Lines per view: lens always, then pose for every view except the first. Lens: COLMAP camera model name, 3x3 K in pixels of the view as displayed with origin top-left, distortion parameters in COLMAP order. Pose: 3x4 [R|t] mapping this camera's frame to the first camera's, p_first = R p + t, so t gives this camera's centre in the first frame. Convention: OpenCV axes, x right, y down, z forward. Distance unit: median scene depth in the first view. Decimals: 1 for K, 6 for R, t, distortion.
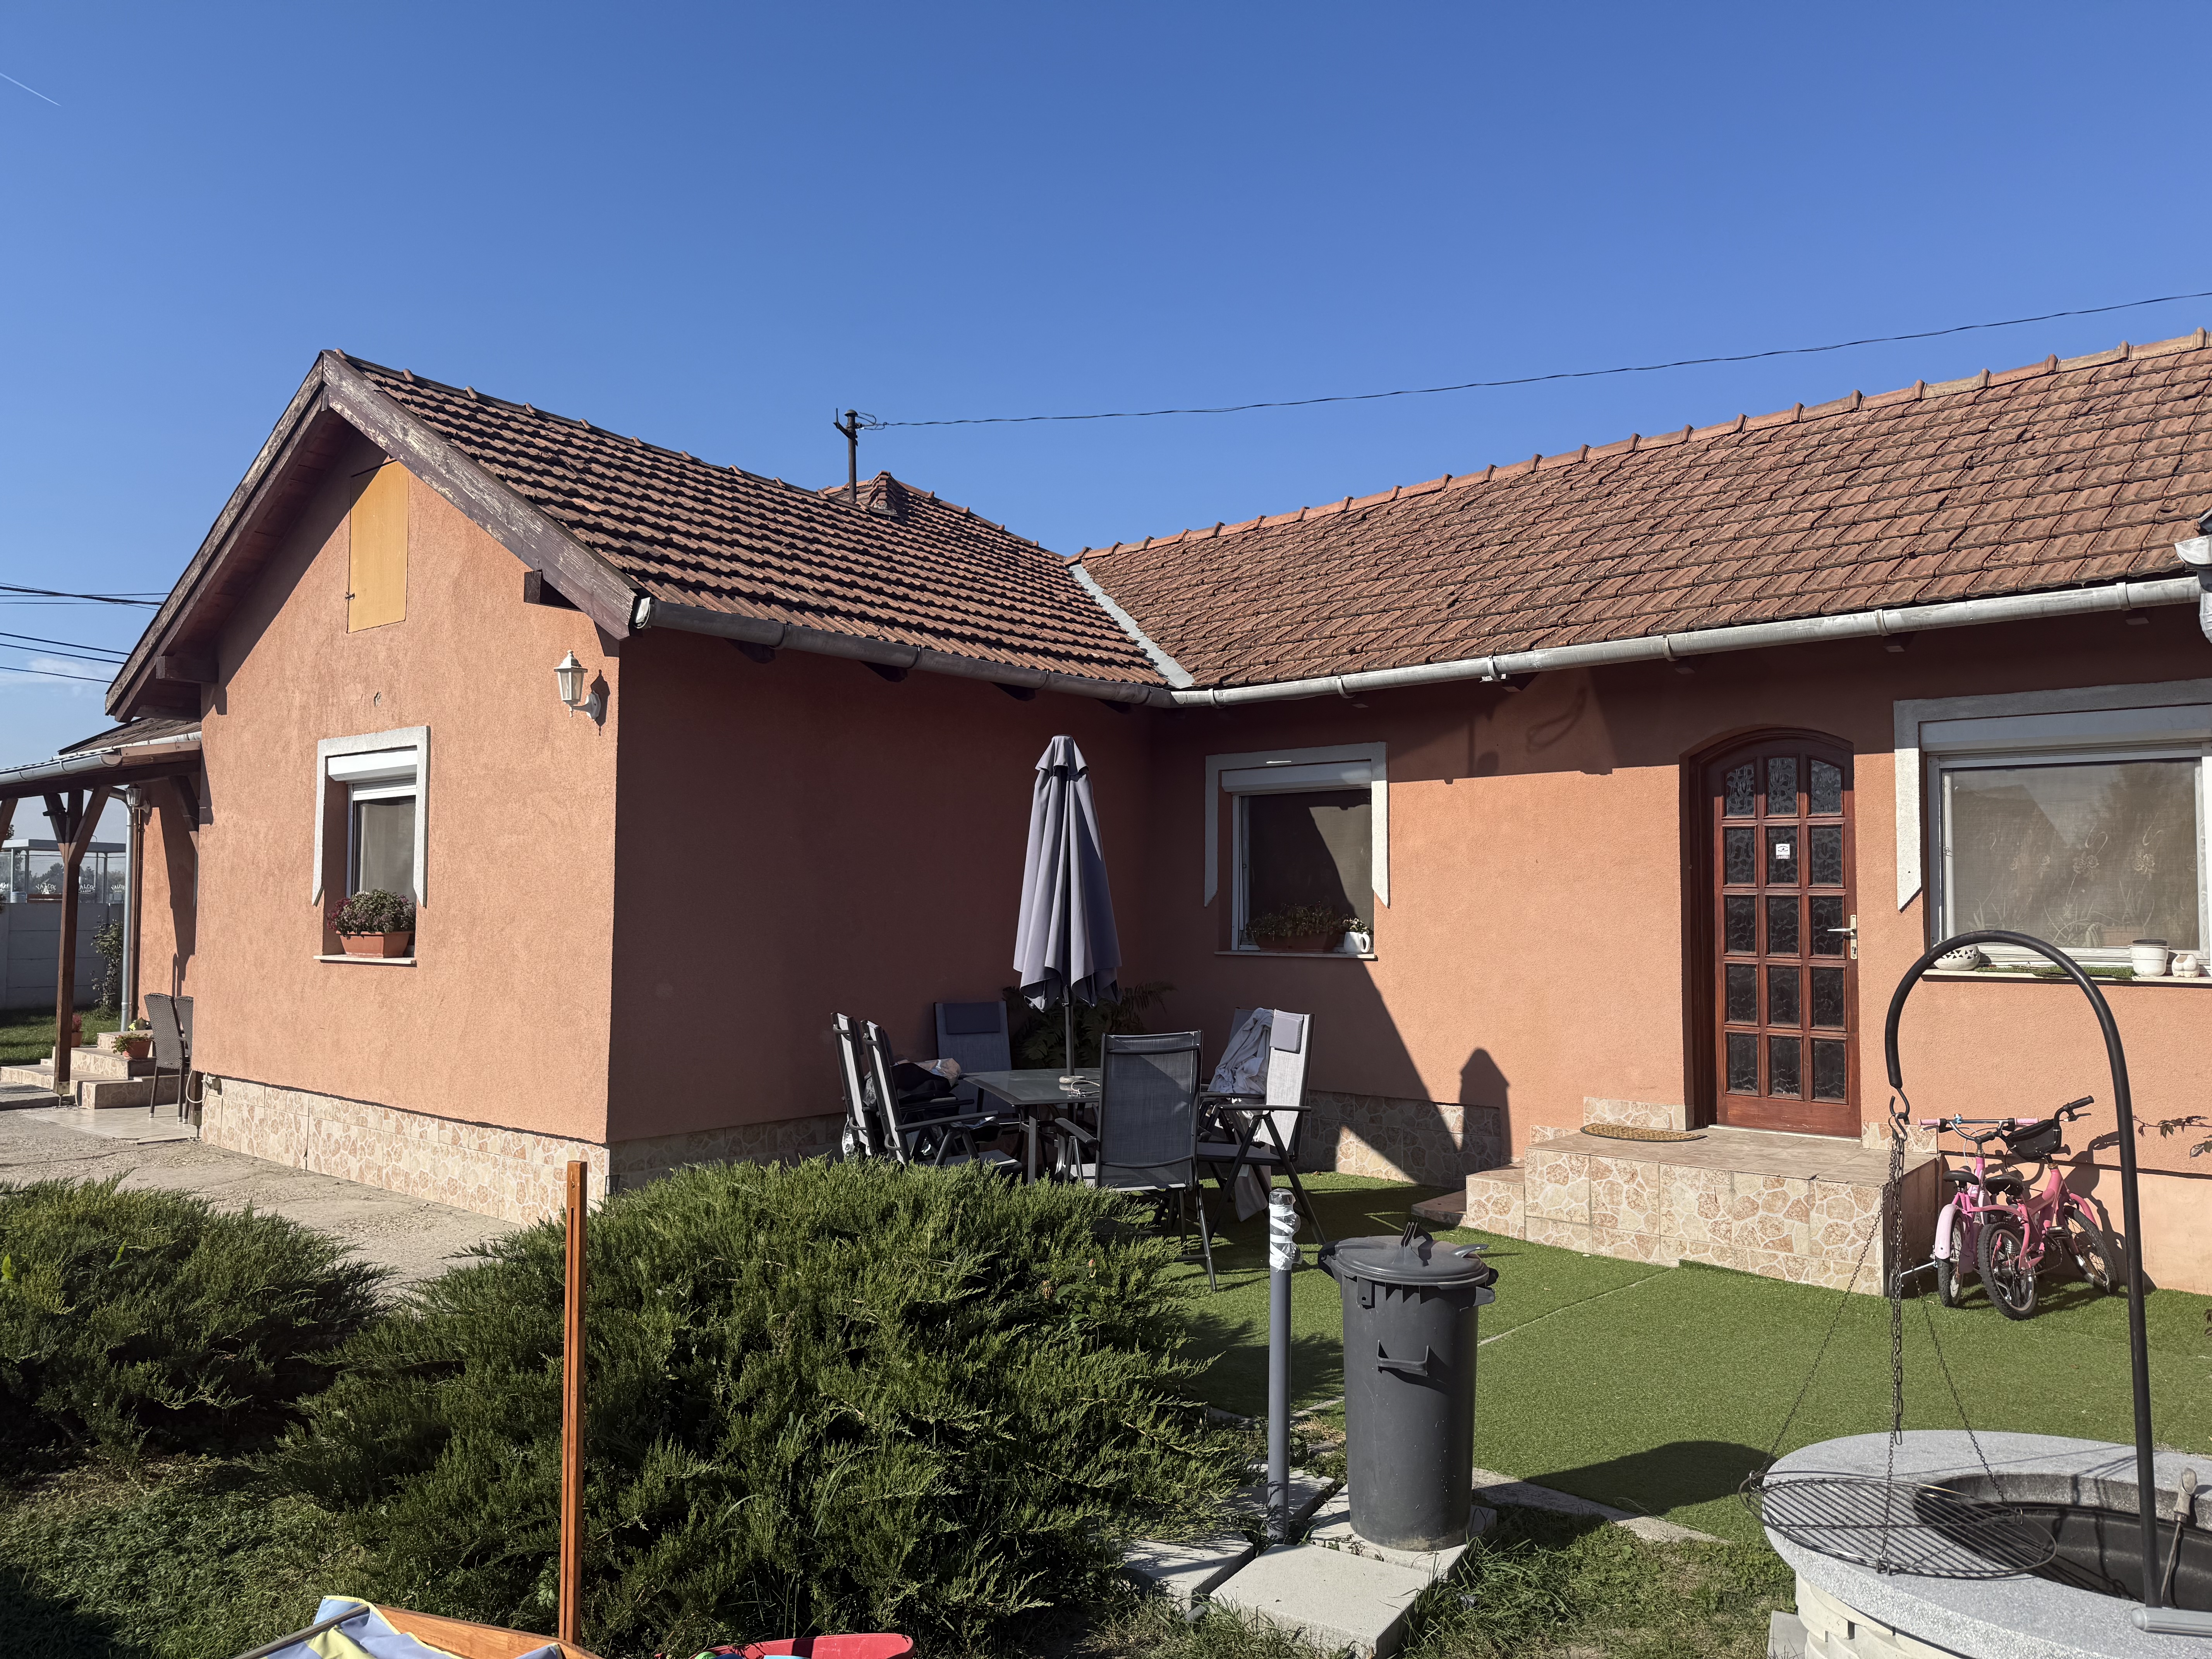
lens RADIAL K [[1563.9, 0, 1100.0], [0, 1563.9, 833.5], [0, 0, 1]] dist [0.033805, -0.043882]
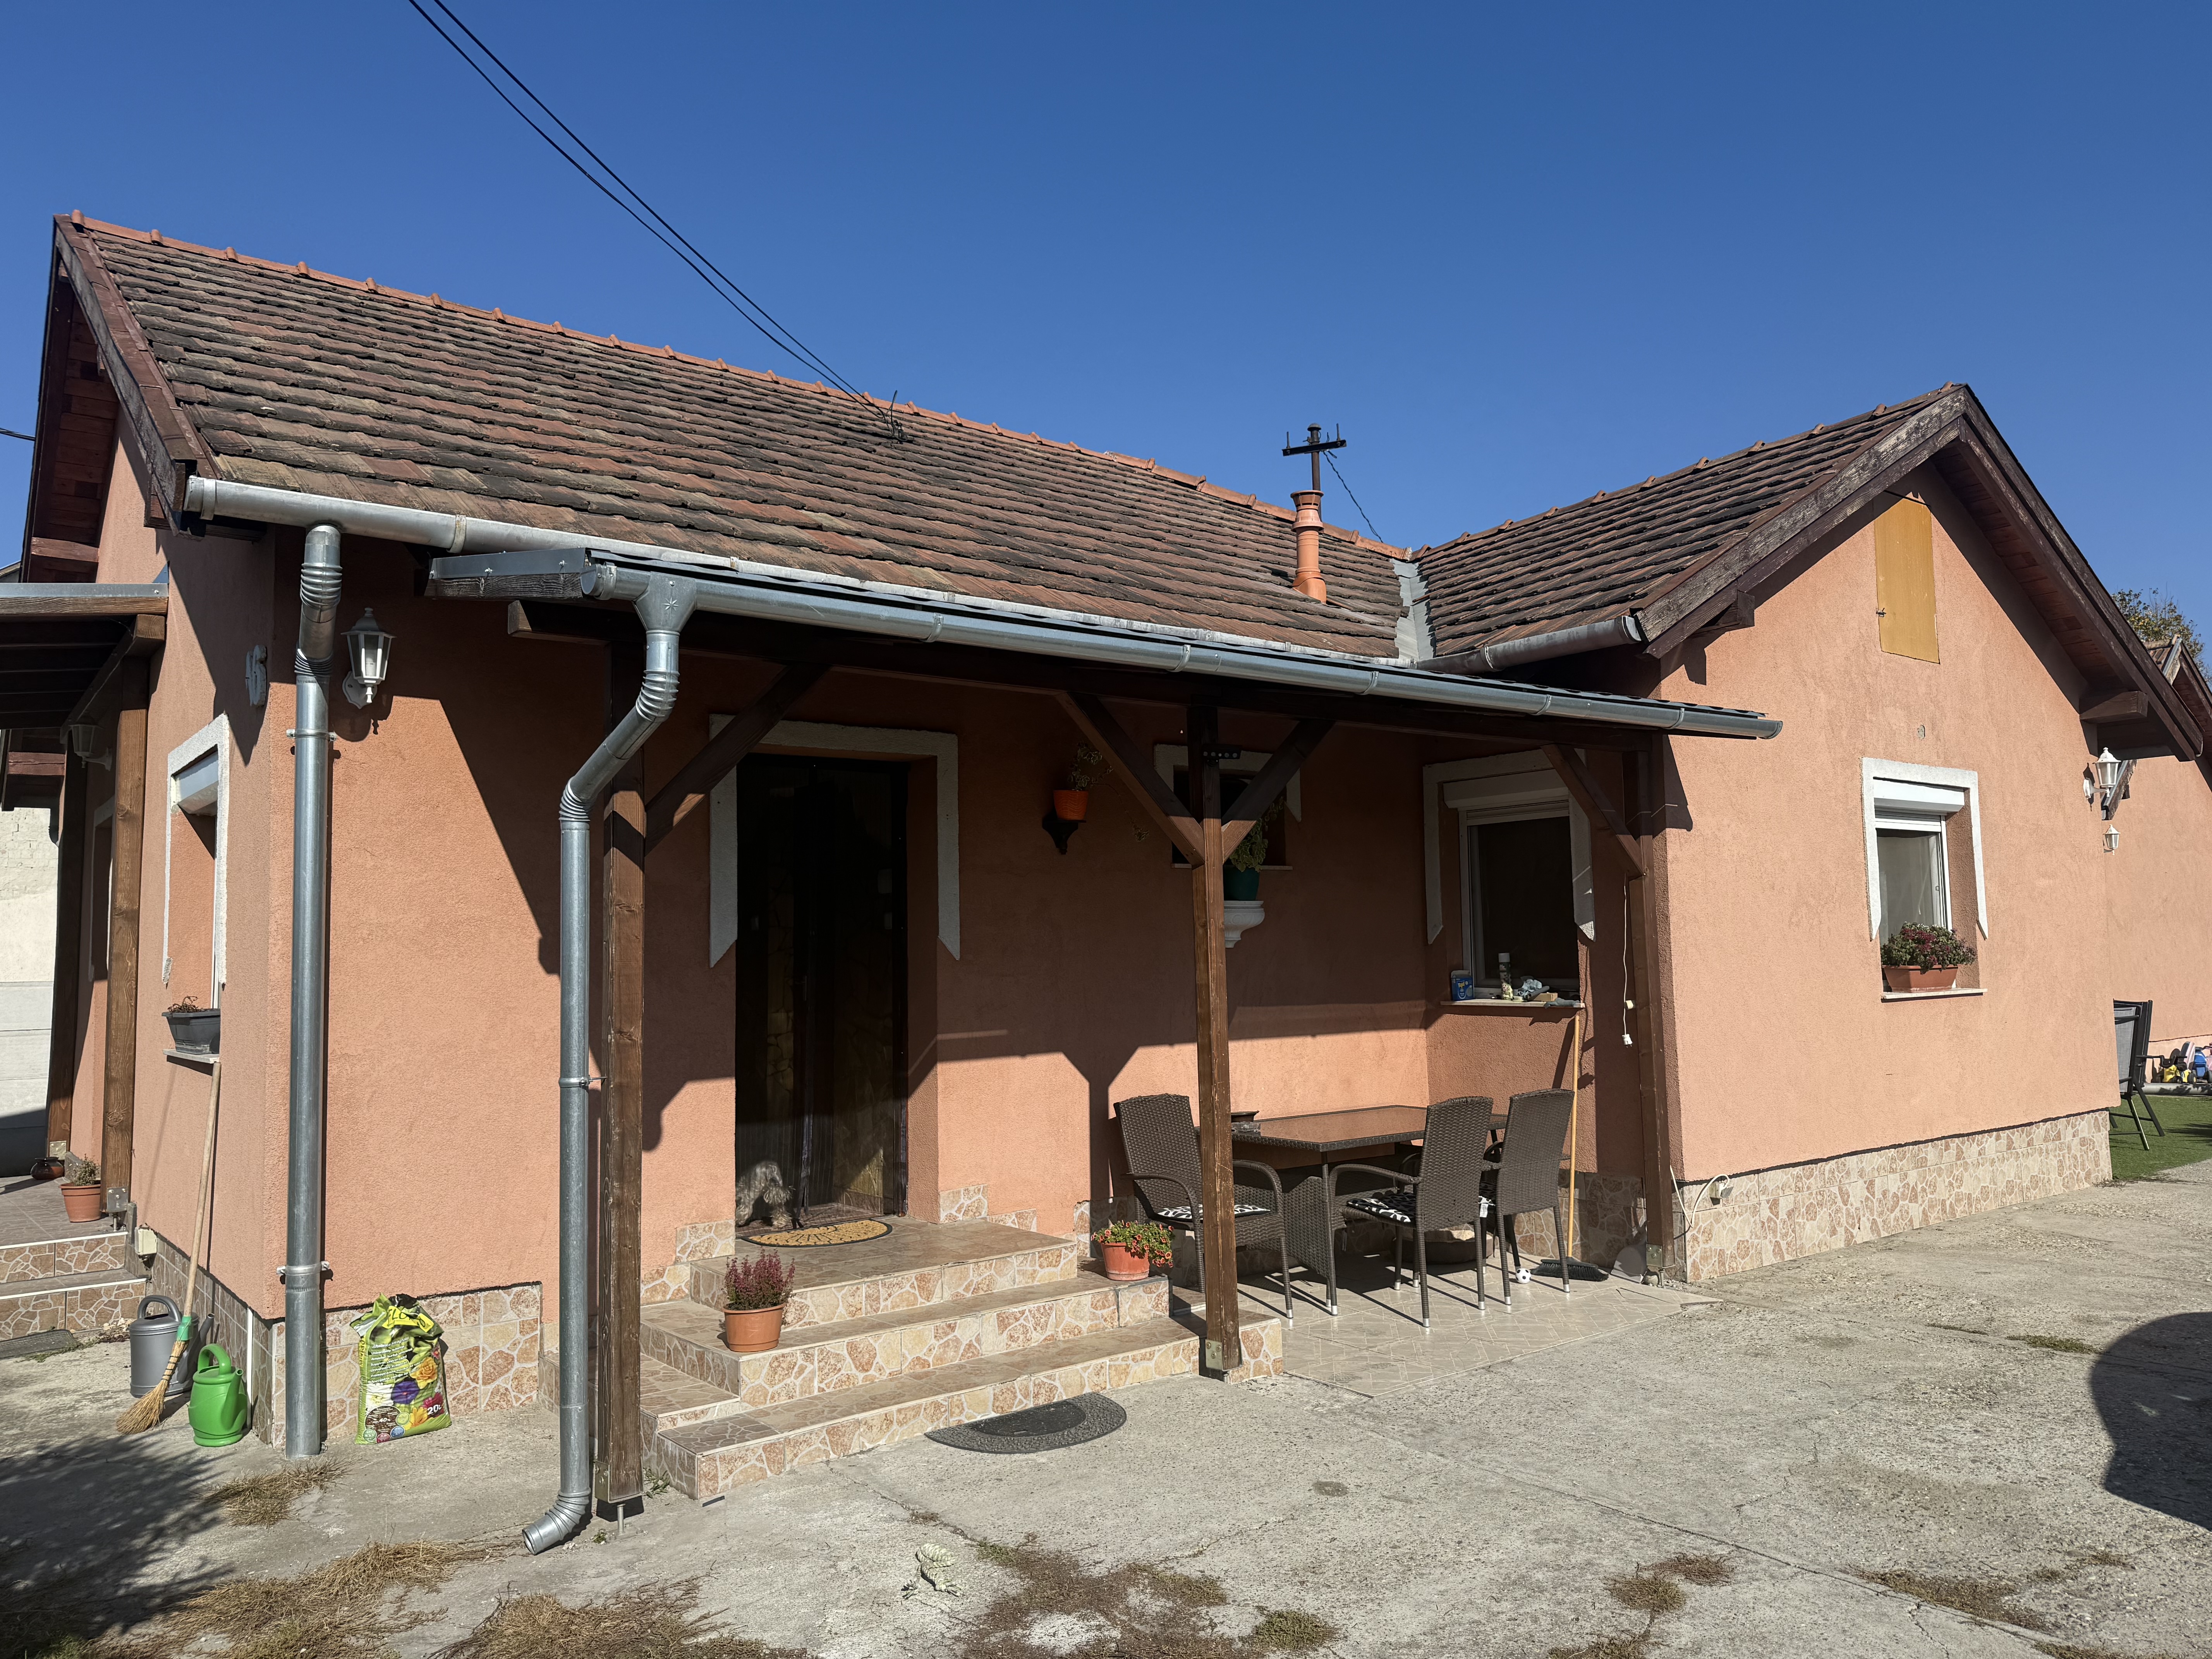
lens RADIAL K [[1563.9, 0, 1100.0], [0, 1563.9, 833.5], [0, 0, 1]] dist [0.033805, -0.043882]
pose [[0.211486, 0.066599, 0.975109, -1.522218], [-0.026984, 0.997693, -0.062289, 0.054702], [-0.977009, -0.013139, 0.212795, 1.281099]]
